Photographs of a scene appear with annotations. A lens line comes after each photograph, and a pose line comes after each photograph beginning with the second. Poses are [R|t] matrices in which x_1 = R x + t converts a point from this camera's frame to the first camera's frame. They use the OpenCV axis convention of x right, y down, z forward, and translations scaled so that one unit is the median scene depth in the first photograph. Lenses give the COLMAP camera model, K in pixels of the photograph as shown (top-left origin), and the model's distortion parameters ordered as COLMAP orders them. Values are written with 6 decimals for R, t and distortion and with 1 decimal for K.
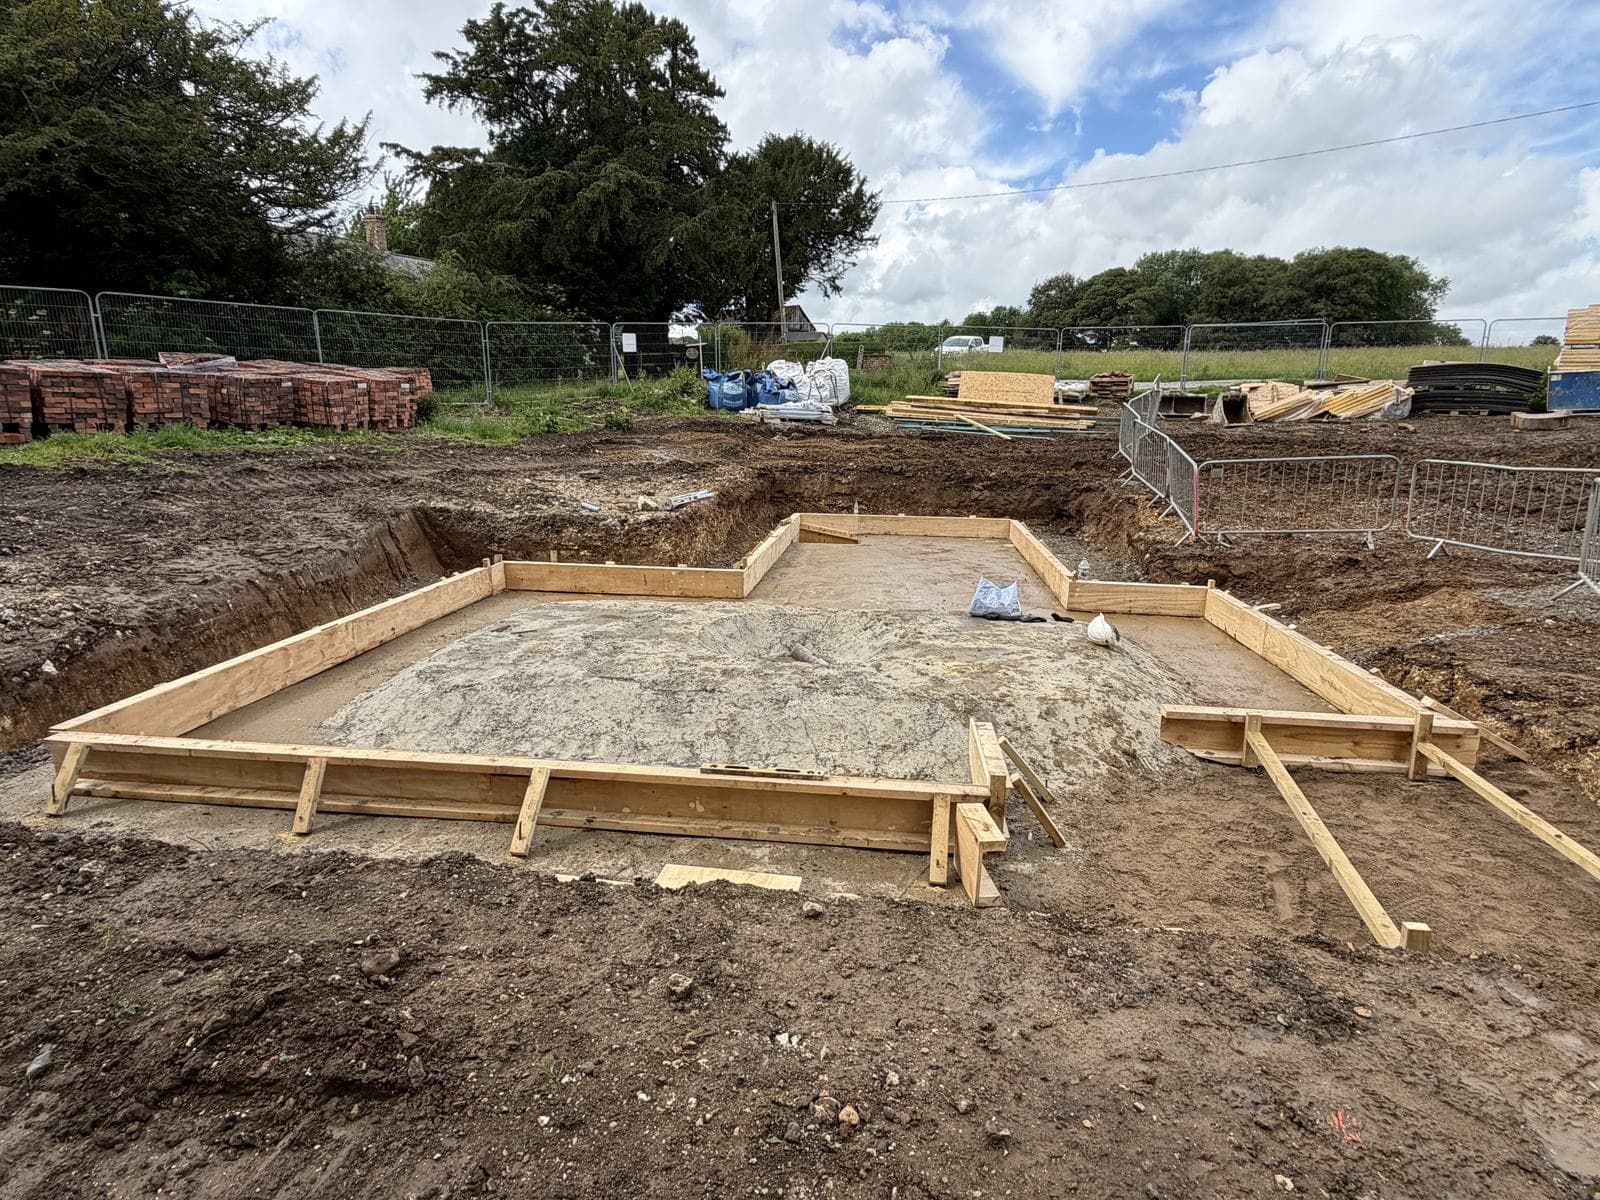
lens RADIAL K [[867.3, 0, 794.4], [0, 867.3, 604.3], [0, 0, 1]] dist [-0.000477, 0.000789]
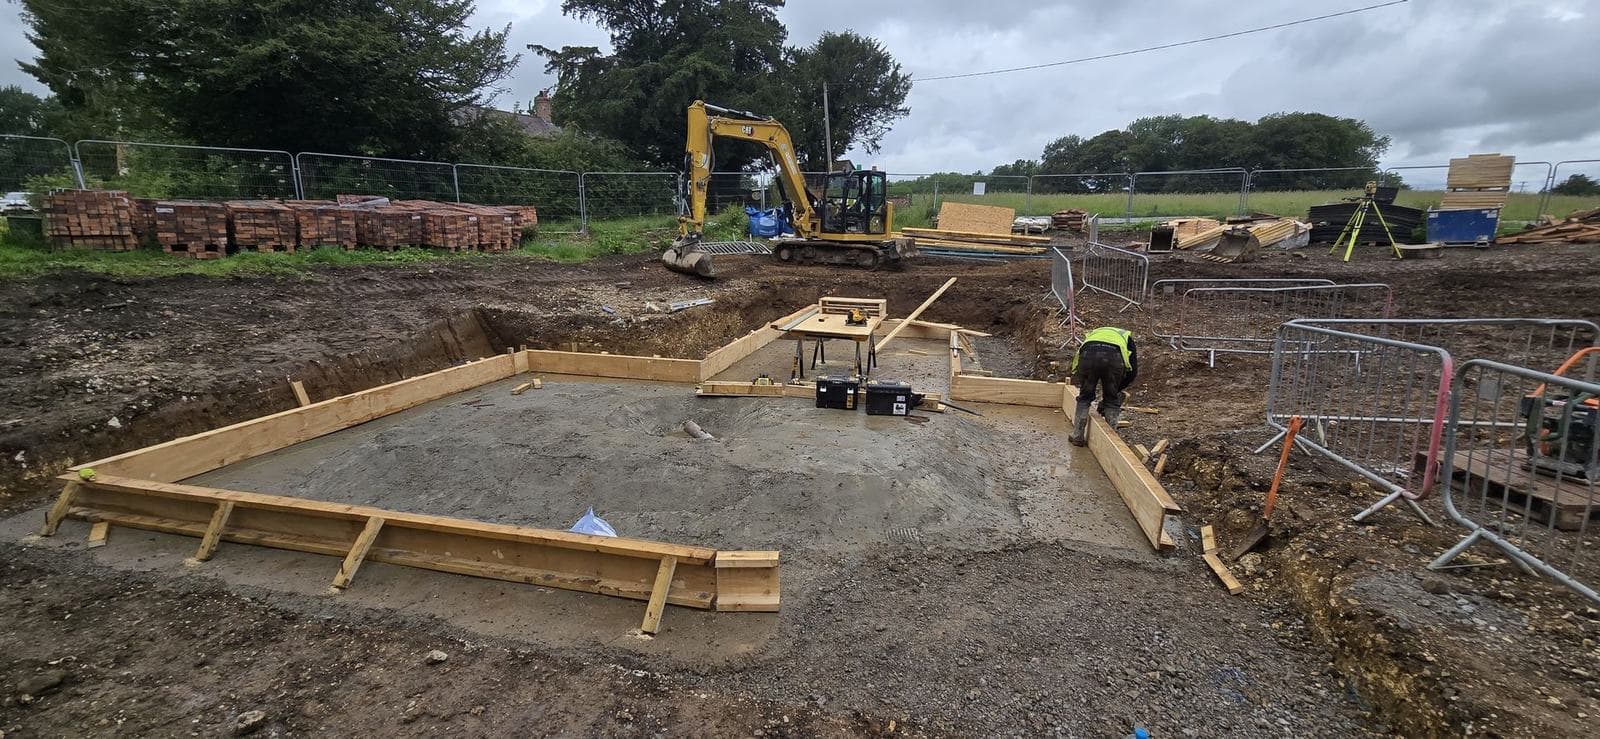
lens RADIAL K [[650.8, 0, 800.0], [0, 650.8, 369.5], [0, 0, 1]] dist [-0.002318, -0.000575]
pose [[0.995227, 0.024260, -0.094524, 0.092594], [-0.026292, 0.999448, -0.020318, -0.005357], [0.093979, 0.022707, 0.995315, 0.024861]]
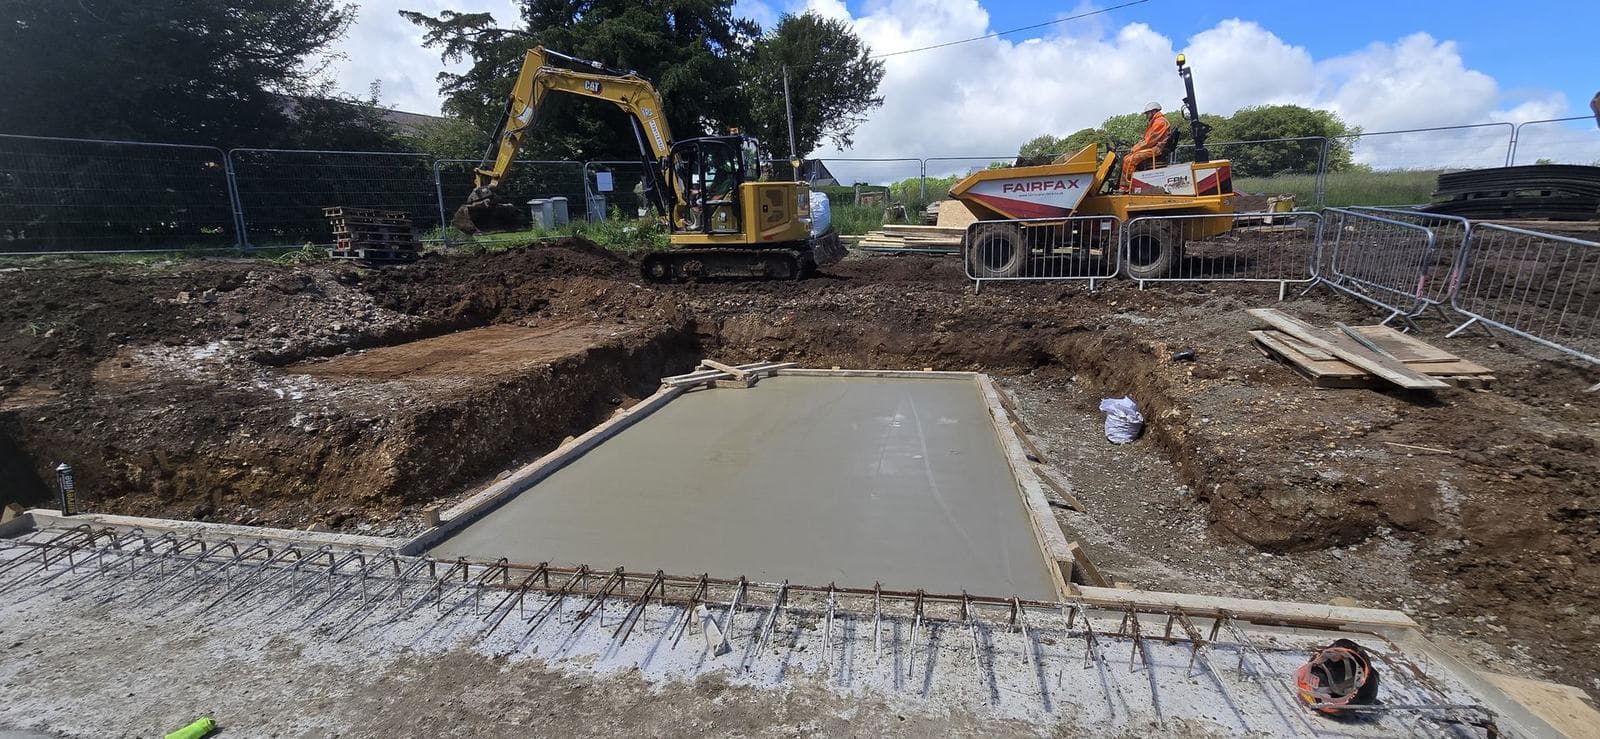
lens RADIAL K [[648.8, 0, 800.0], [0, 648.8, 369.5], [0, 0, 1]] dist [-0.001889, 0.005913]
pose [[0.997562, -0.015884, -0.067958, 0.102846], [0.013515, 0.999290, -0.035180, -0.063909], [0.068468, 0.034176, 0.997068, 0.327410]]
